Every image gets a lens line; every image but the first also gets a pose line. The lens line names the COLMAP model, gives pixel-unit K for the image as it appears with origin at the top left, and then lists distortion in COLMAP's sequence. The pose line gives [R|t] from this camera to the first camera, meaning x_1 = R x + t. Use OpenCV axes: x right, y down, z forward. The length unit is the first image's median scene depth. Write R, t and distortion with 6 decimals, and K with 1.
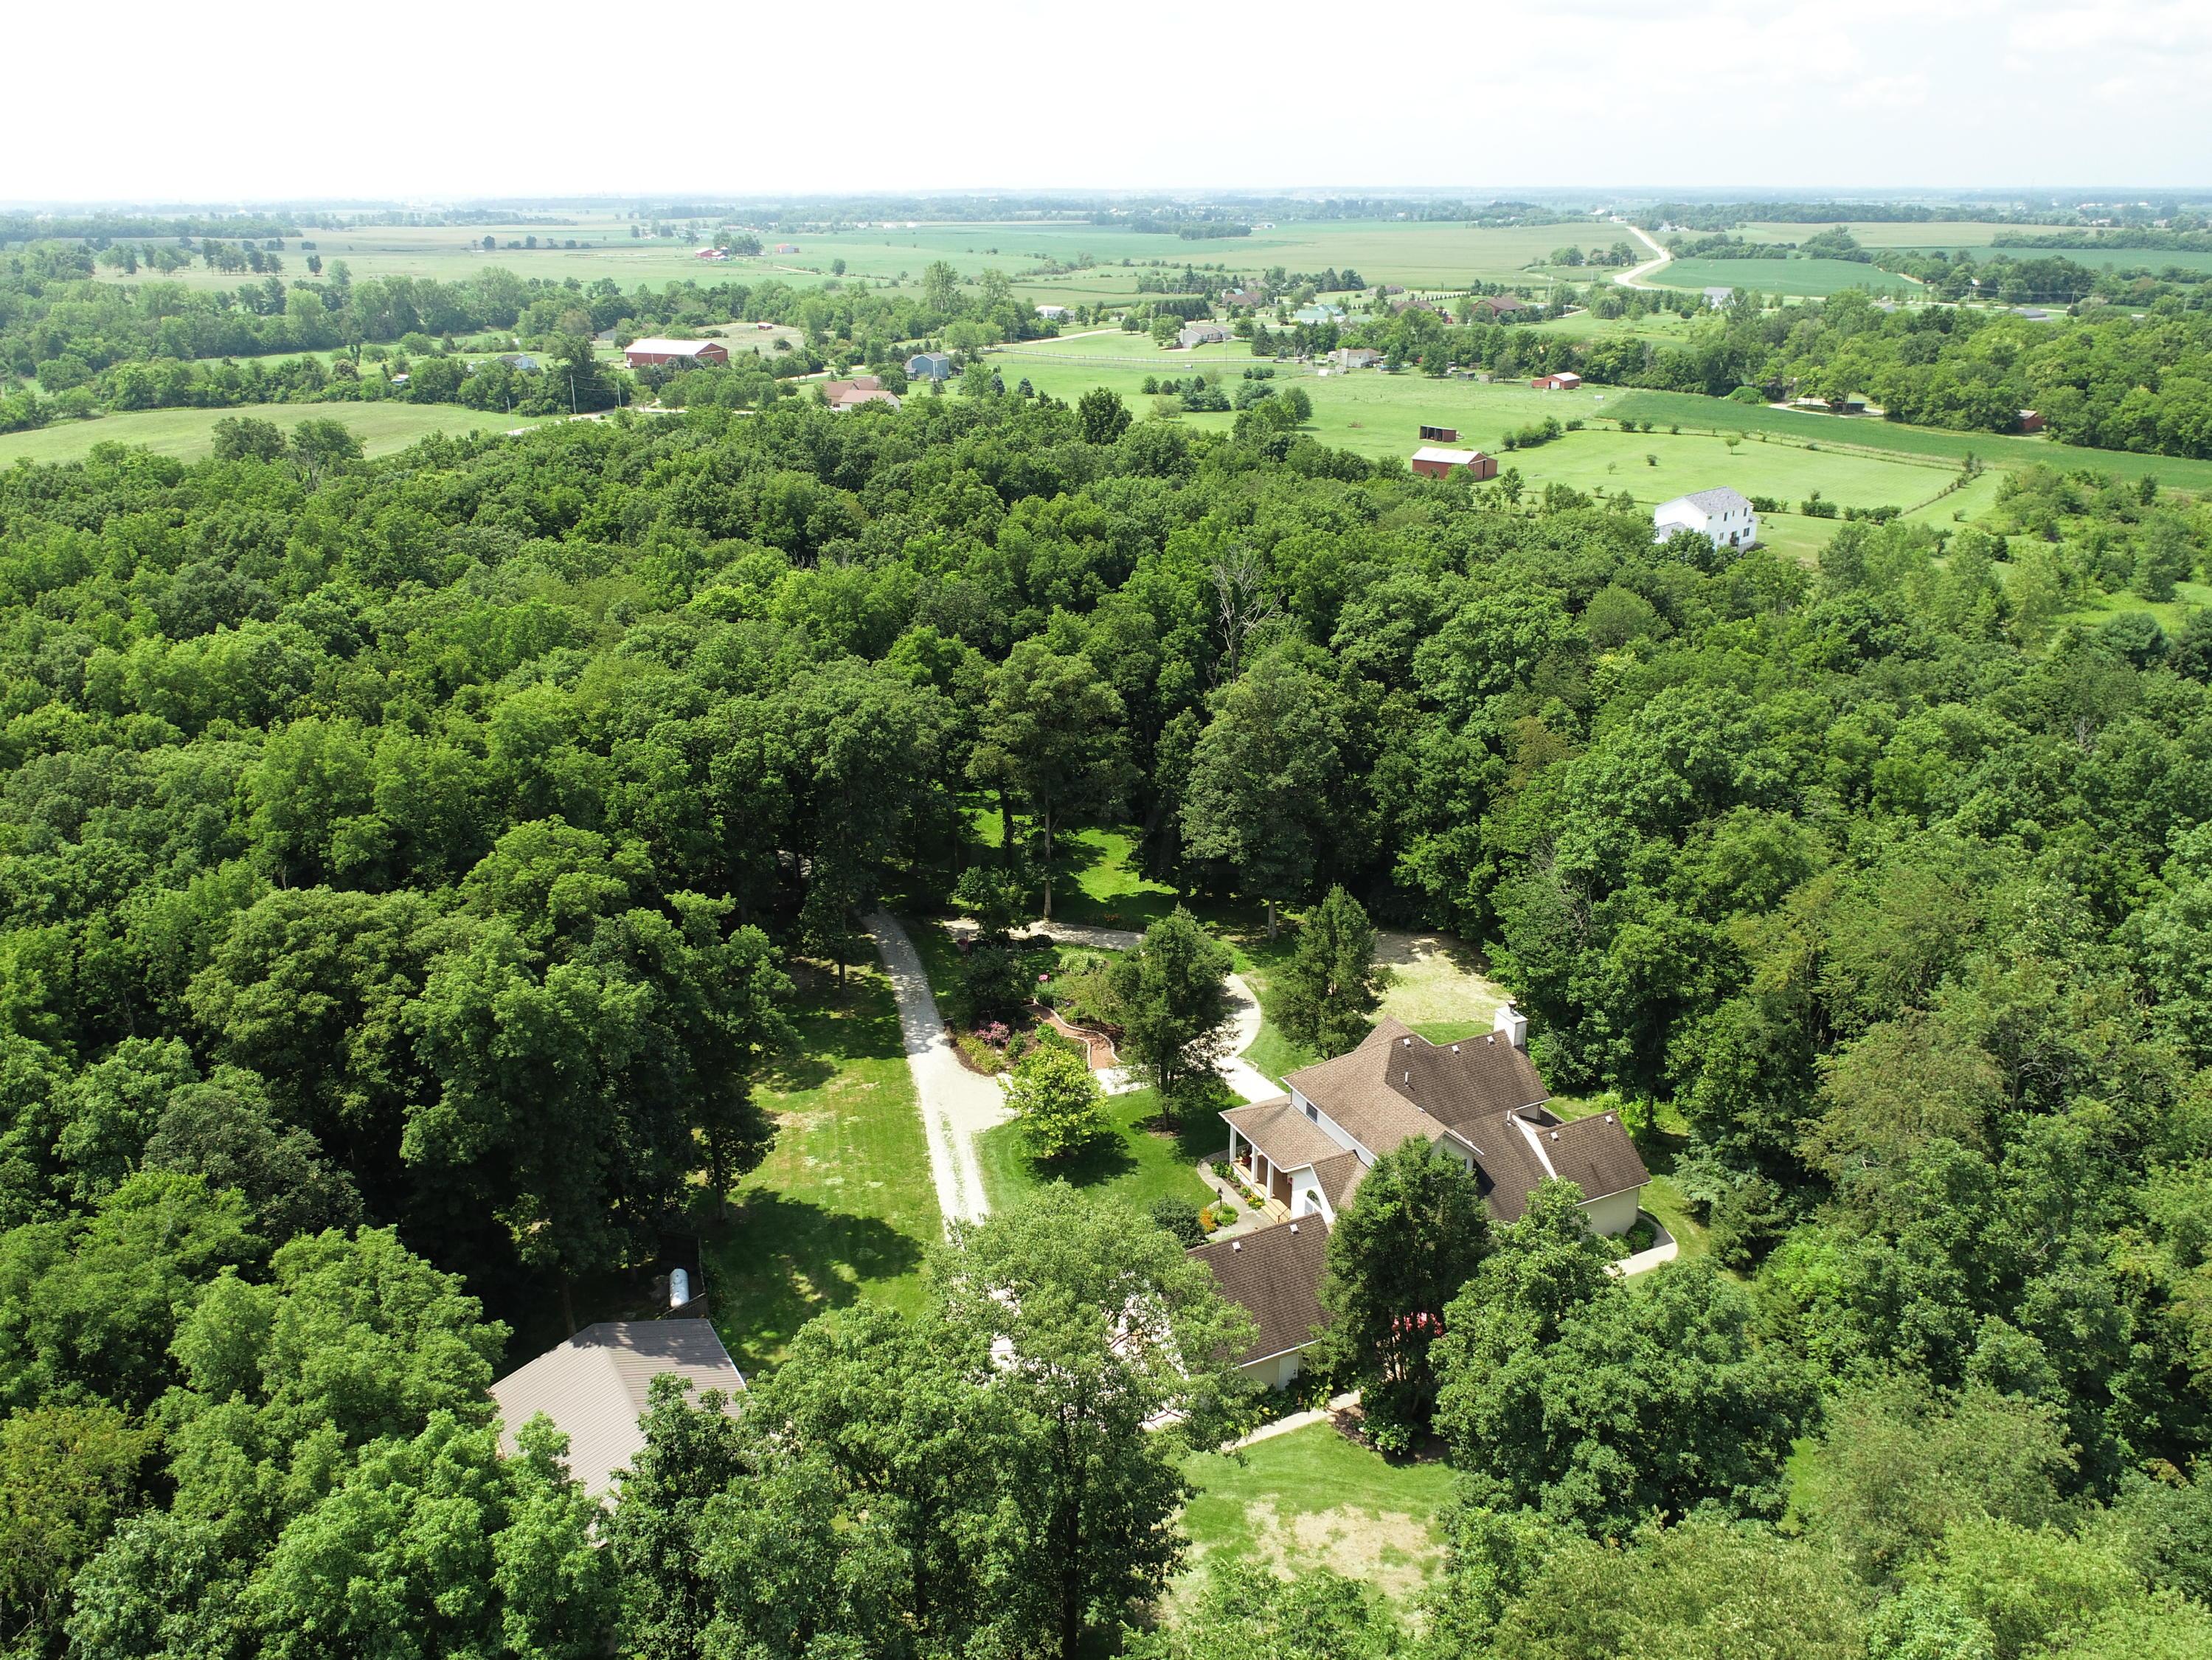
lens RADIAL K [[1688.0, 0, 1105.6], [0, 1688.0, 822.6], [0, 0, 1]] dist [-0.016011, 0.009791]
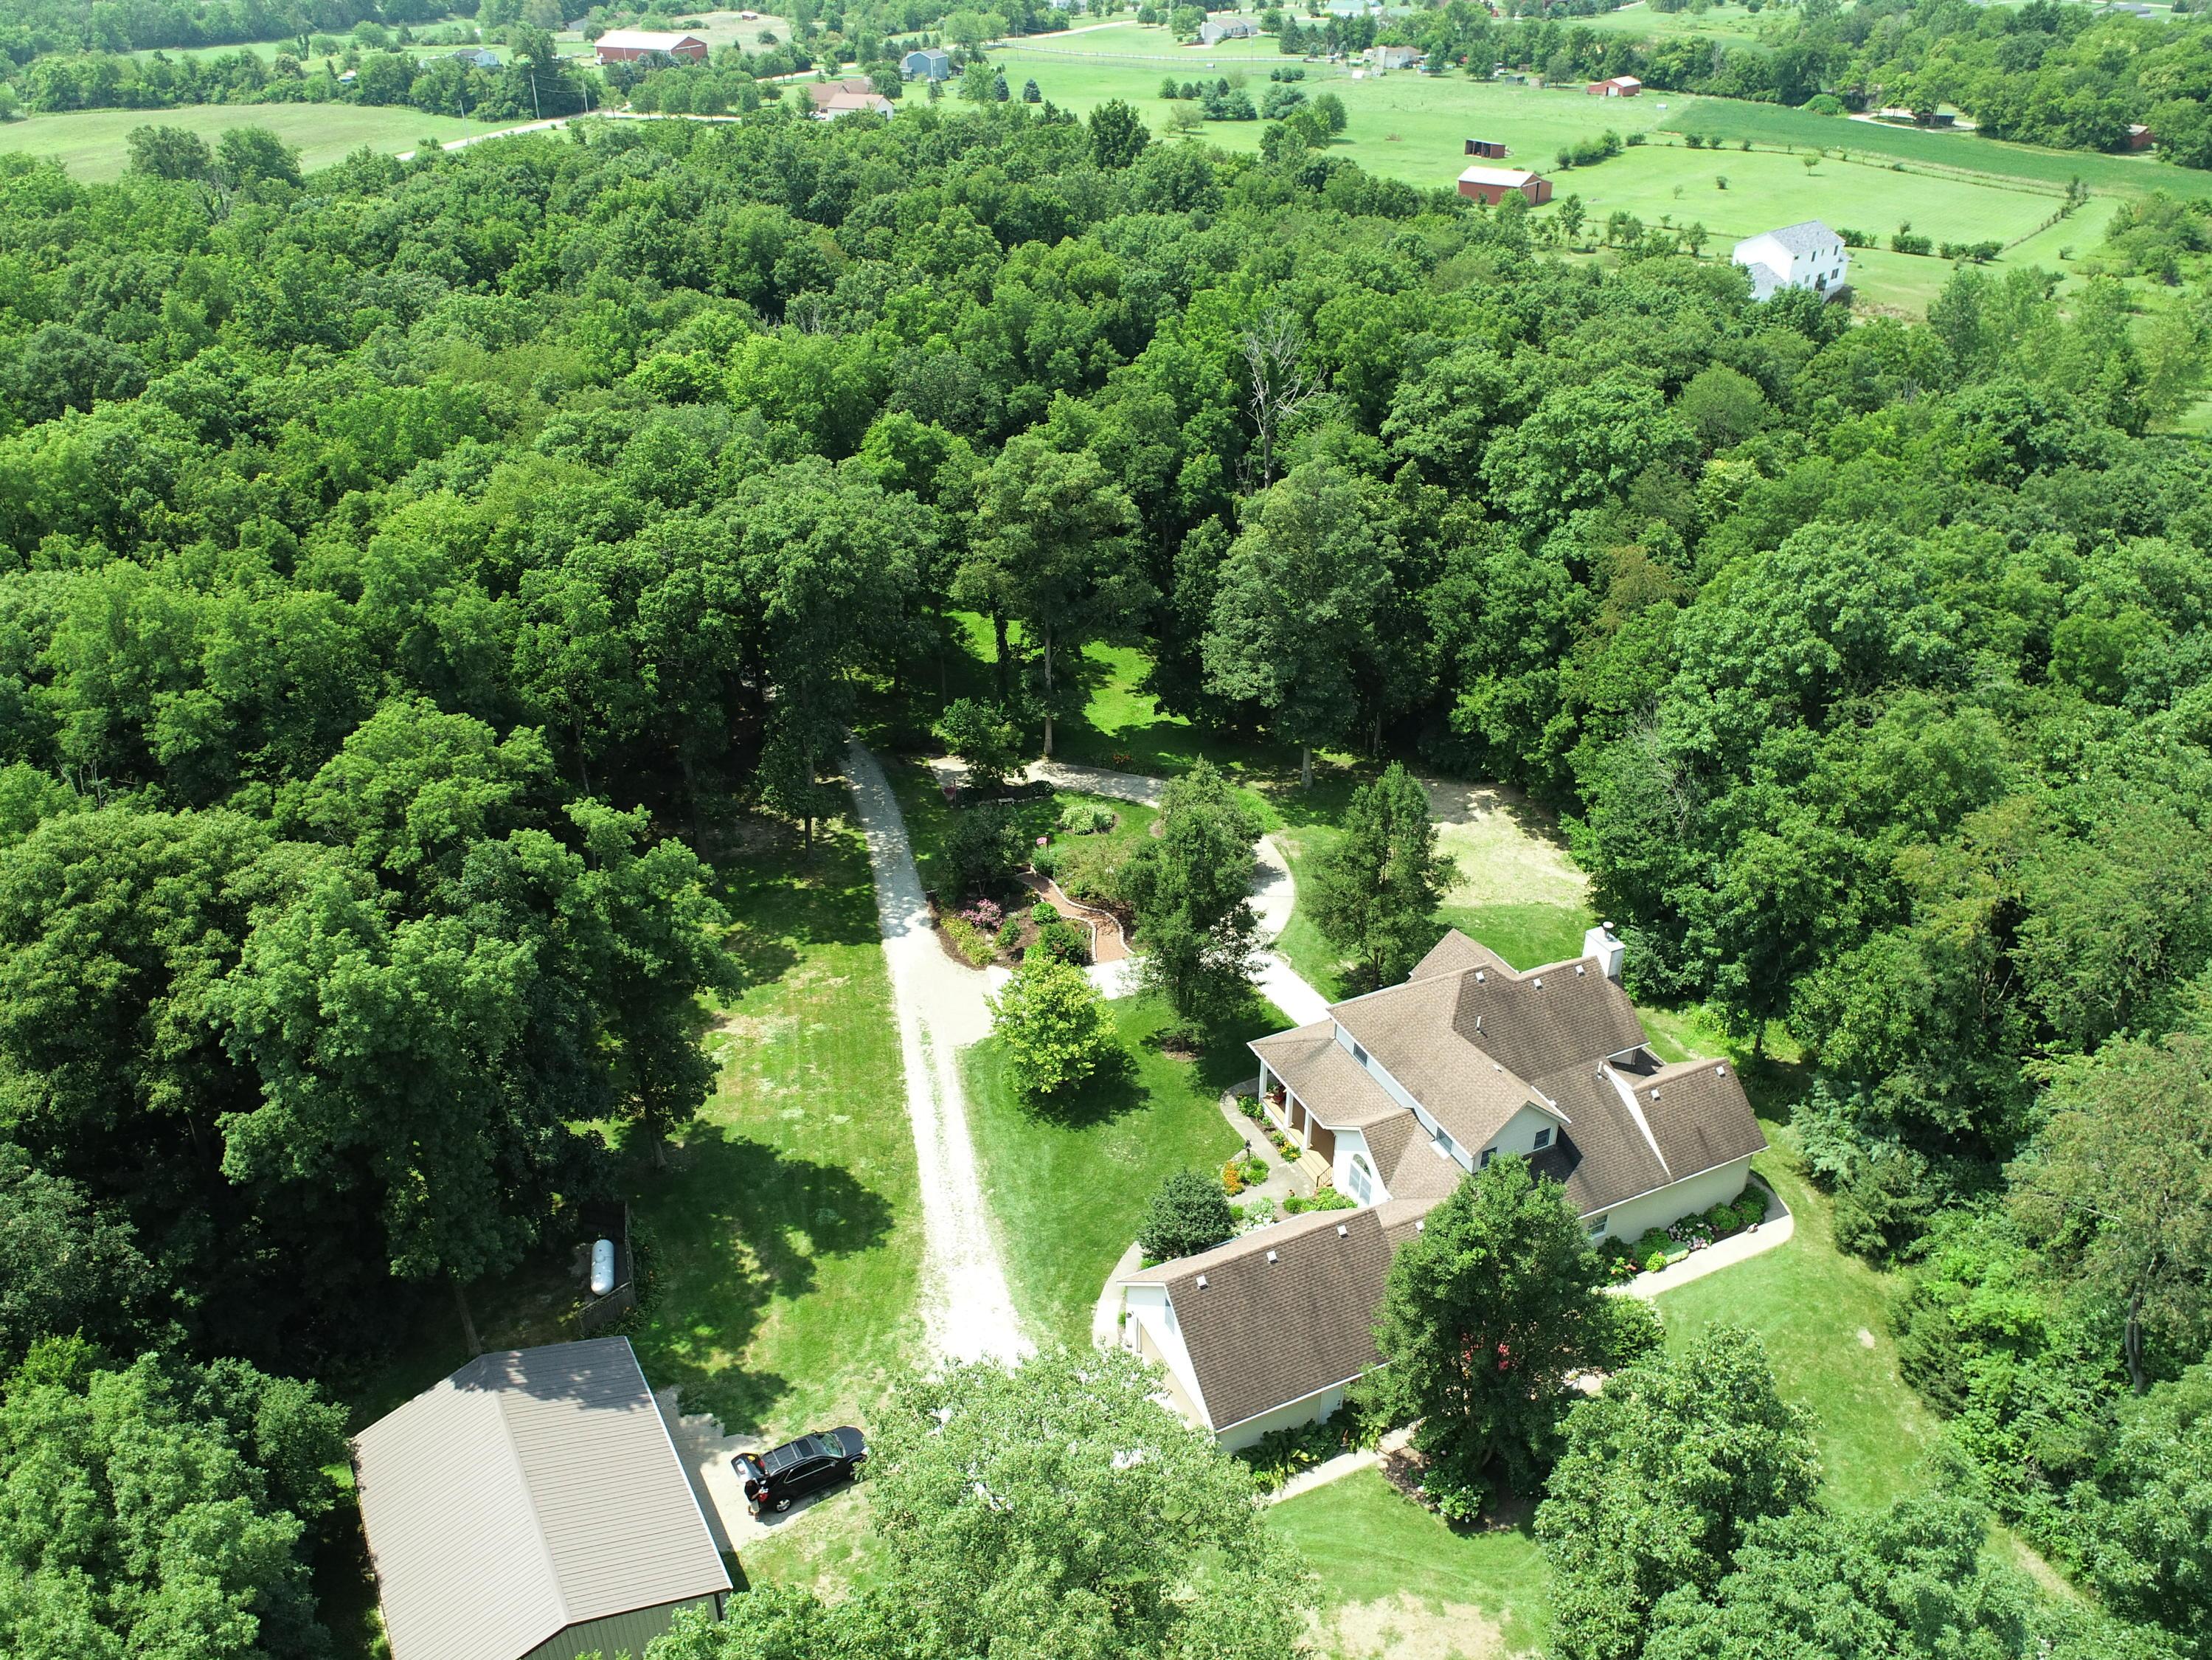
lens RADIAL K [[1688.0, 0, 1103.6], [0, 1688.0, 824.0], [0, 0, 1]] dist [-0.016011, 0.009791]
pose [[0.999946, 0.008636, -0.005757, -0.000273], [-0.007592, 0.986823, 0.161627, -0.052660], [0.007077, -0.161575, 0.986835, 0.141451]]
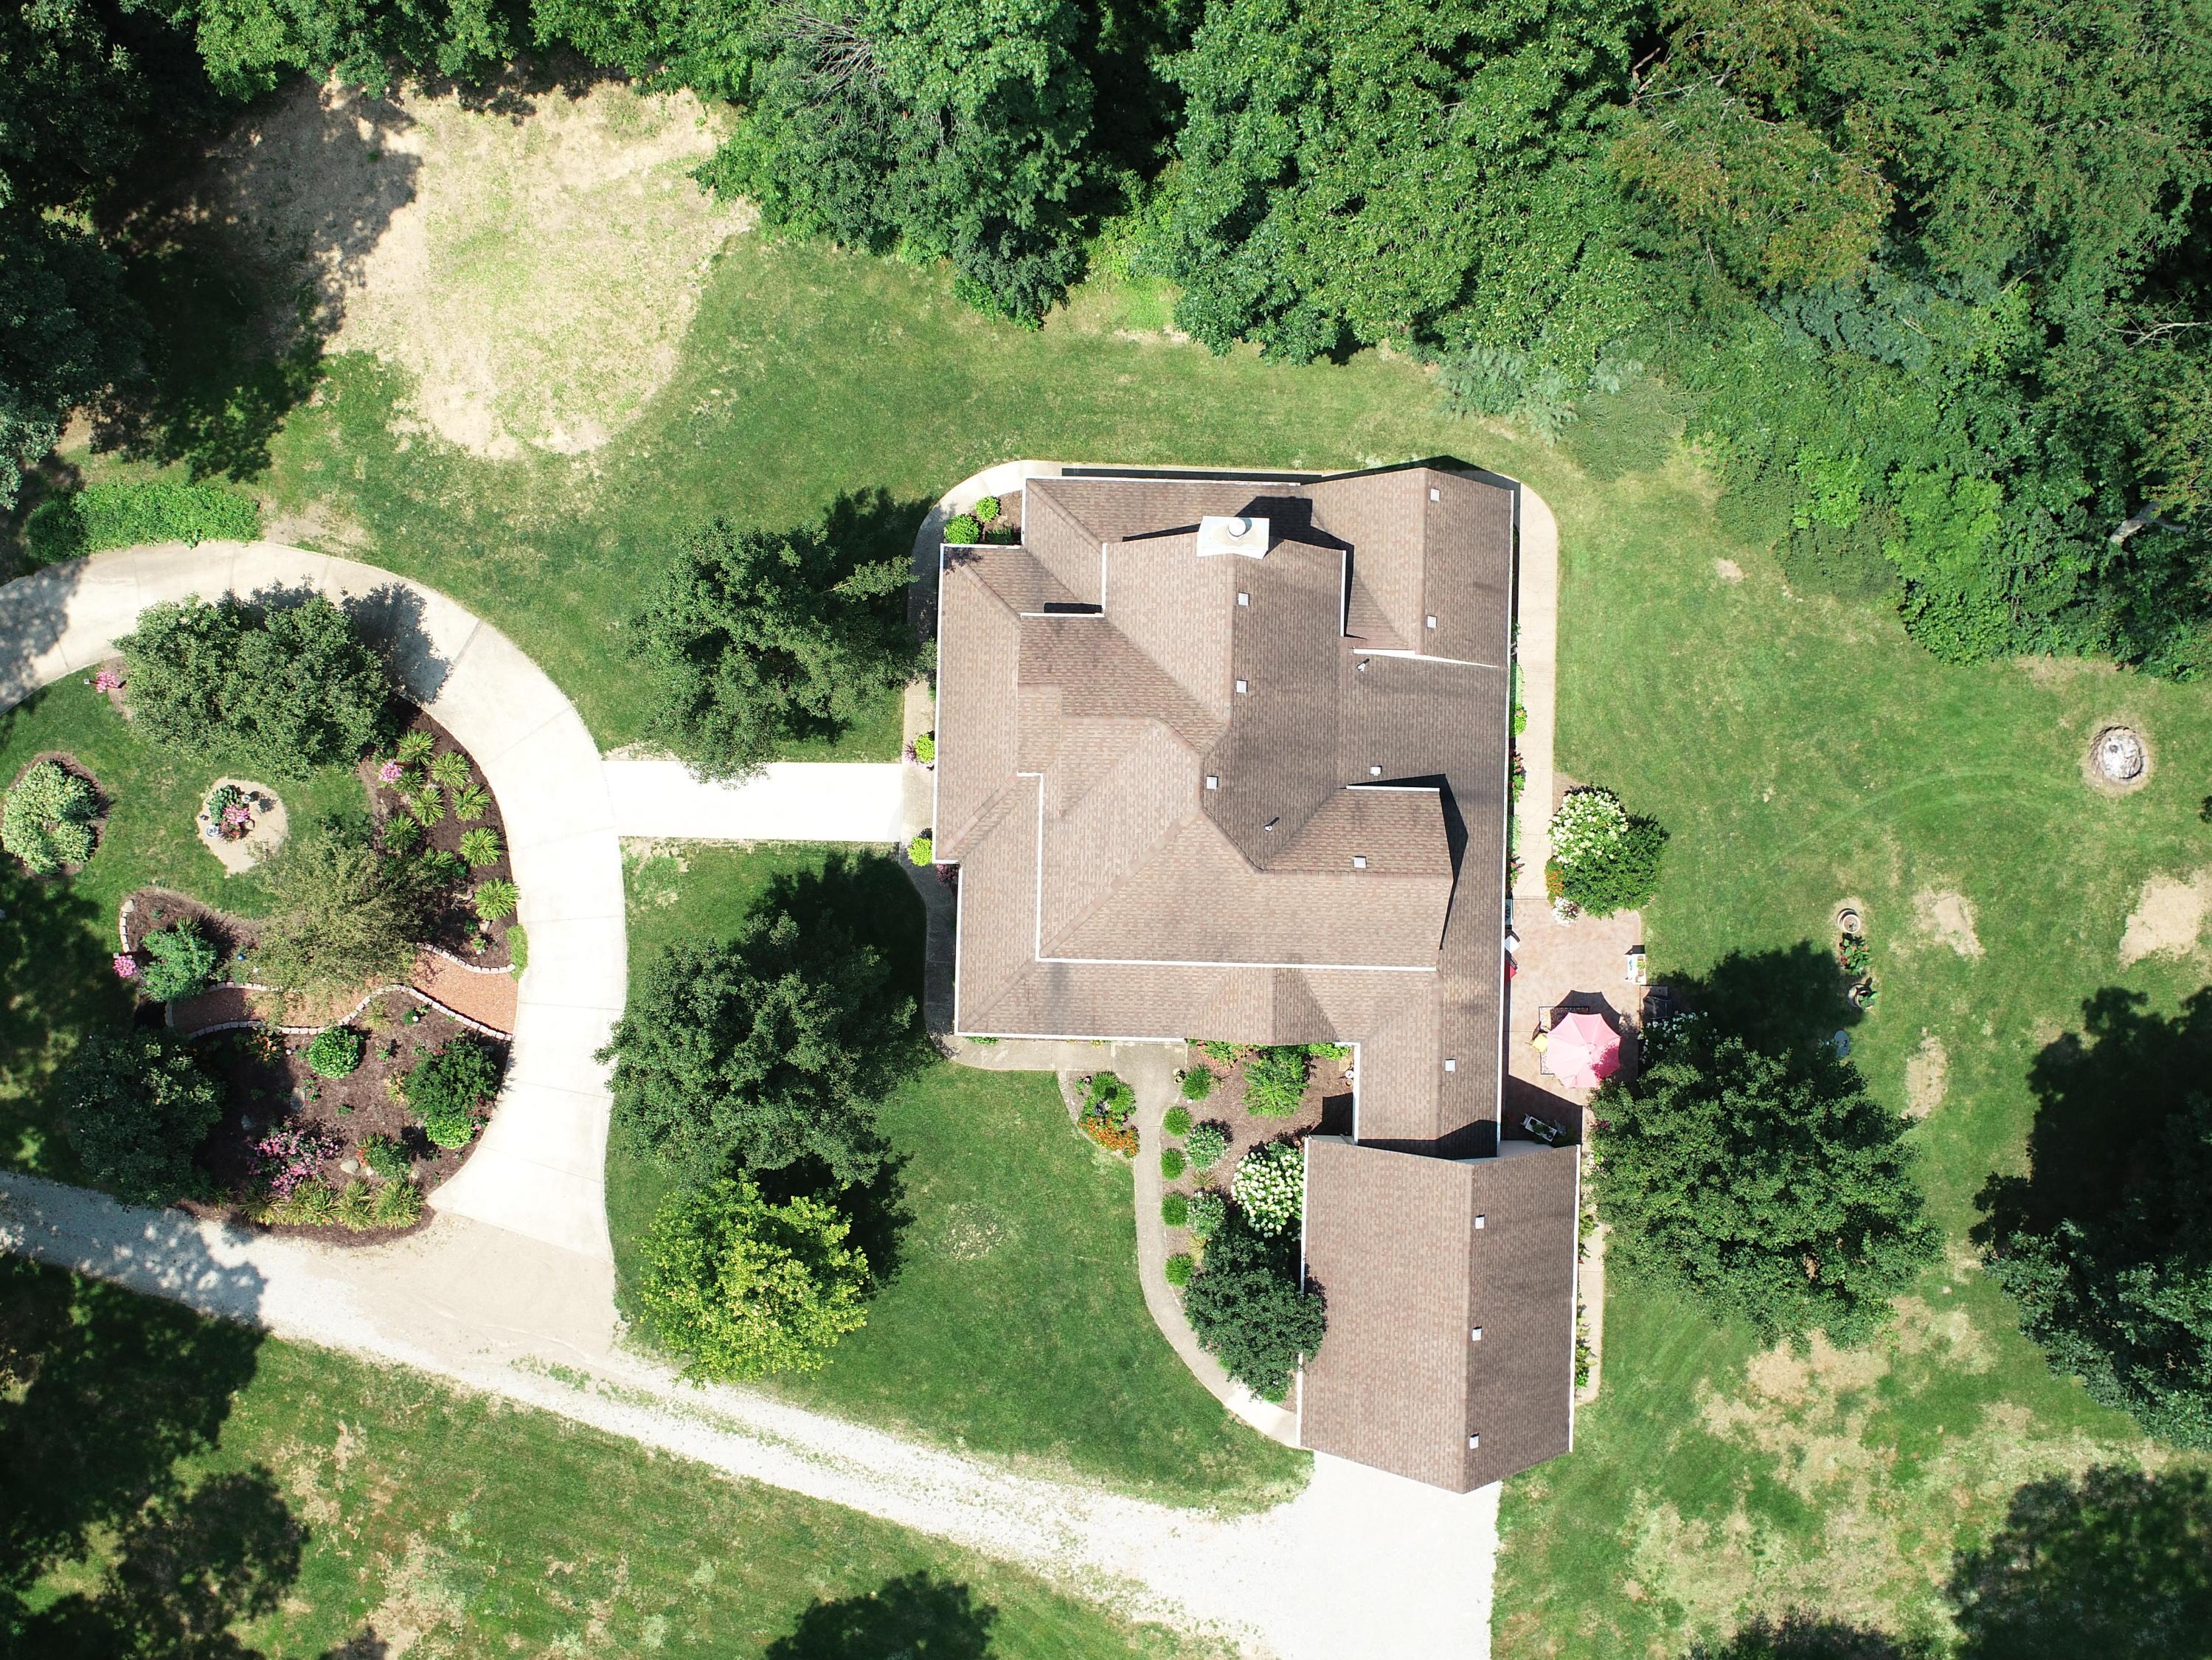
lens RADIAL K [[1688.0, 0, 1099.4], [0, 1688.0, 831.5], [0, 0, 1]] dist [-0.016011, 0.009791]
pose [[0.462569, -0.886123, 0.028567, 0.096578], [0.306547, 0.190090, 0.932681, -0.239166], [-0.831901, -0.422672, 0.359568, 0.595907]]
